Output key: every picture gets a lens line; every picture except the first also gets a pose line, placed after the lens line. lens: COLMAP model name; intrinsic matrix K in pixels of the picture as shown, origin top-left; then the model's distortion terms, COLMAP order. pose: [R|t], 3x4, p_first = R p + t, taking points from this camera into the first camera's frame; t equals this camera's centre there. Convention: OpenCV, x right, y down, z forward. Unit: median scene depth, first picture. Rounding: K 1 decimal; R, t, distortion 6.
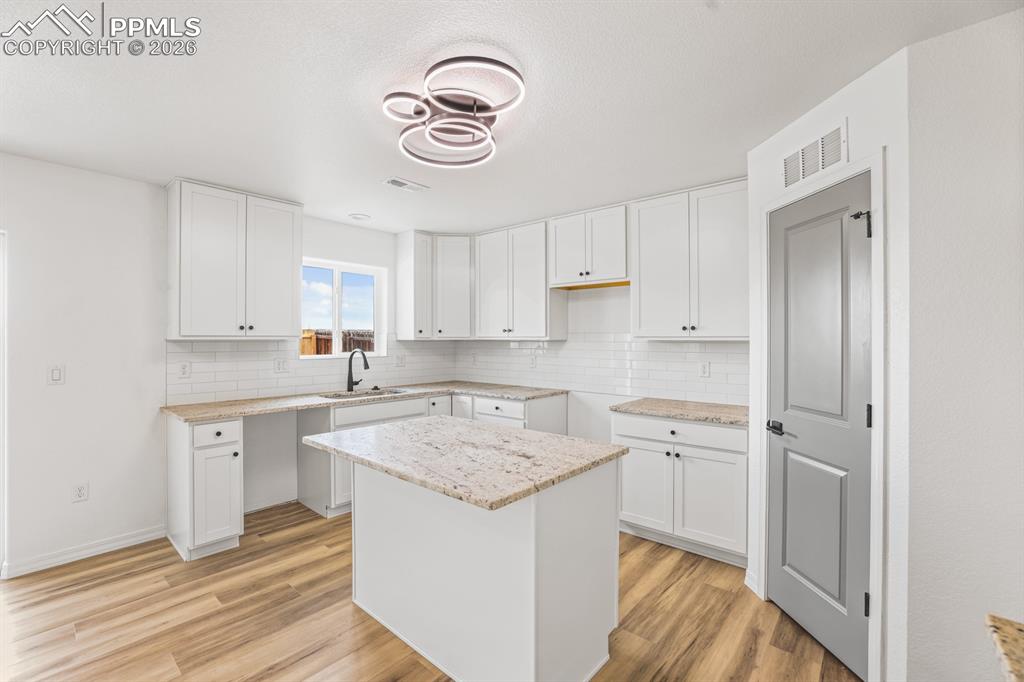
lens RADIAL K [[444.6, 0, 504.5], [0, 444.6, 338.5], [0, 0, 1]] dist [-0.040958, 0.008807]
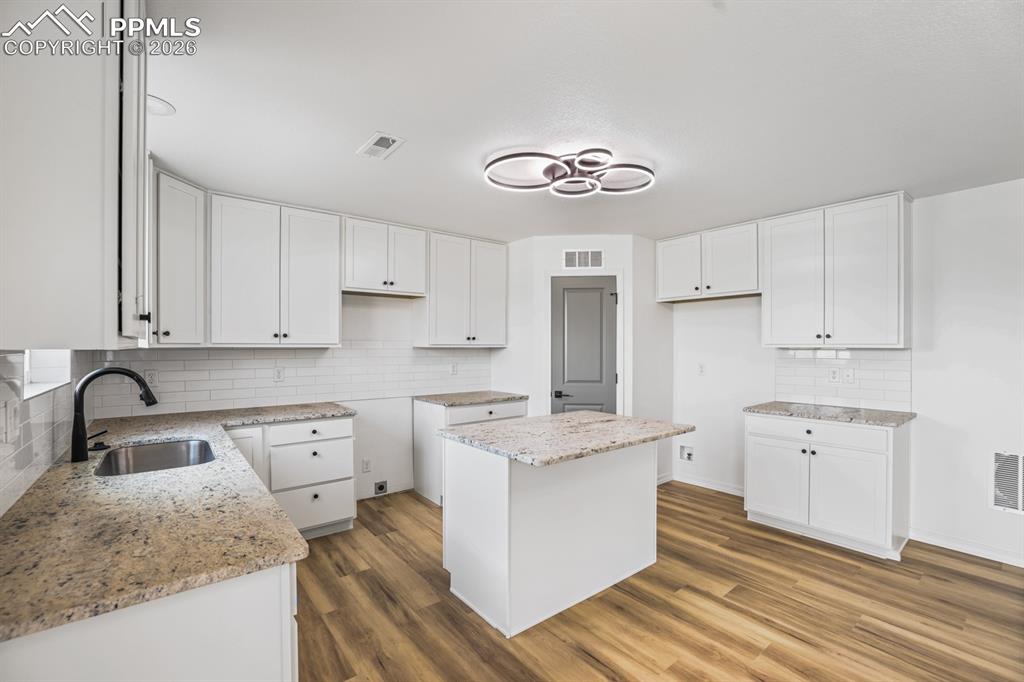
lens RADIAL K [[444.6, 0, 513.4], [0, 444.6, 348.7], [0, 0, 1]] dist [-0.040958, 0.008807]
pose [[0.168538, -0.006532, 0.985673, -0.829806], [-0.002500, 0.999972, 0.007054, -0.001468], [-0.985692, -0.003653, 0.168517, 0.564803]]
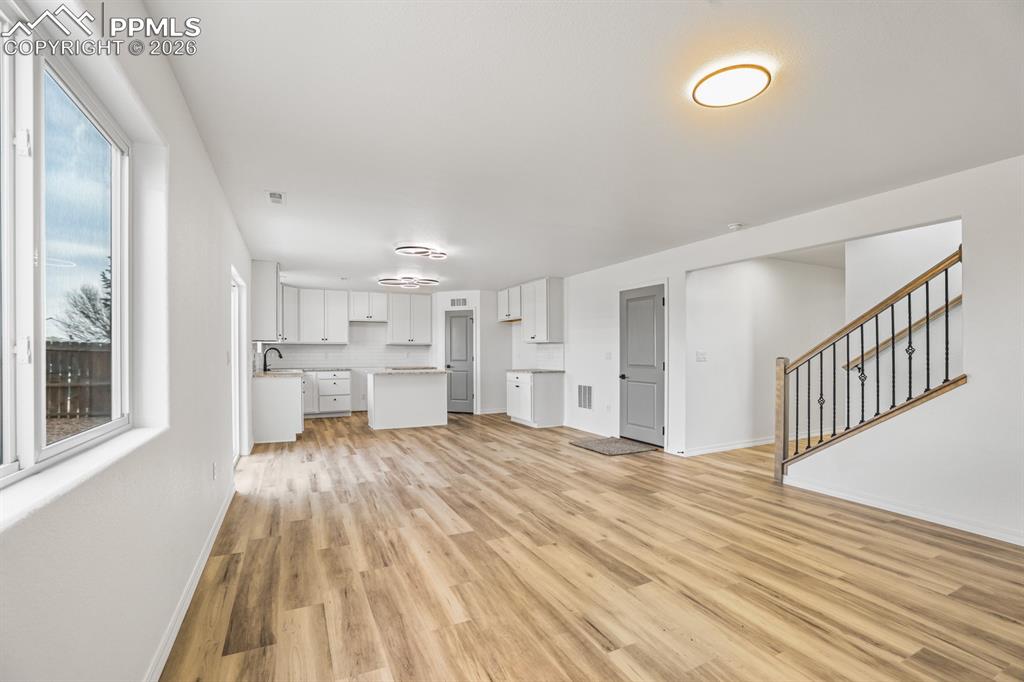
lens RADIAL K [[444.6, 0, 509.9], [0, 444.6, 355.4], [0, 0, 1]] dist [-0.040958, 0.008807]
pose [[0.378558, -0.009575, 0.925528, -1.878840], [0.000049, 0.999947, 0.010325, 0.041859], [-0.925578, -0.003863, 0.378538, -0.676778]]
